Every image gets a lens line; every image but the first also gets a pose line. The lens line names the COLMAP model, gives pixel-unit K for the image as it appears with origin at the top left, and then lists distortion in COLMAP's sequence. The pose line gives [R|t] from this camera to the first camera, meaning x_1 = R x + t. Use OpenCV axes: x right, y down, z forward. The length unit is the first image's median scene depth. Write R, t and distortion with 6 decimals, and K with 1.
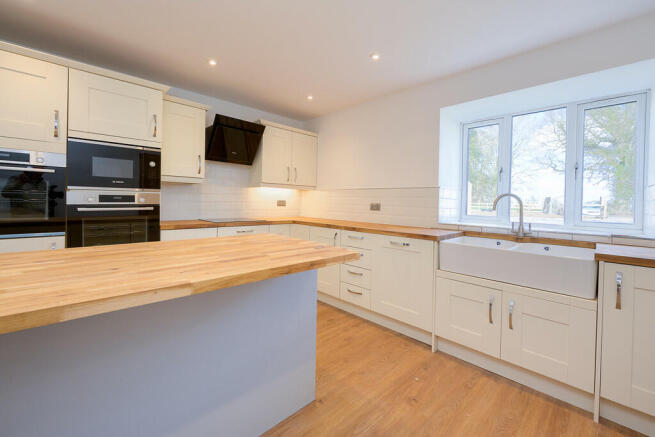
lens RADIAL K [[275.1, 0, 330.3], [0, 275.1, 200.4], [0, 0, 1]] dist [-0.001020, -0.000035]
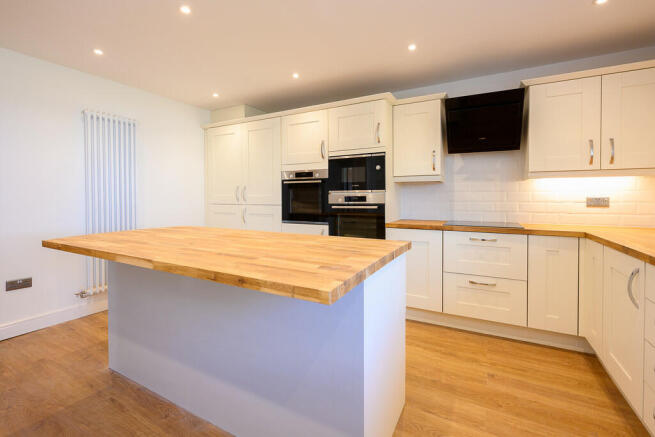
lens RADIAL K [[275.1, 0, 330.3], [0, 275.1, 200.4], [0, 0, 1]] dist [-0.001020, -0.000035]
pose [[0.313754, -0.008935, -0.949462, 0.351164], [0.010207, 0.999930, -0.006037, 0.006175], [0.949450, -0.007797, 0.313823, 0.462568]]
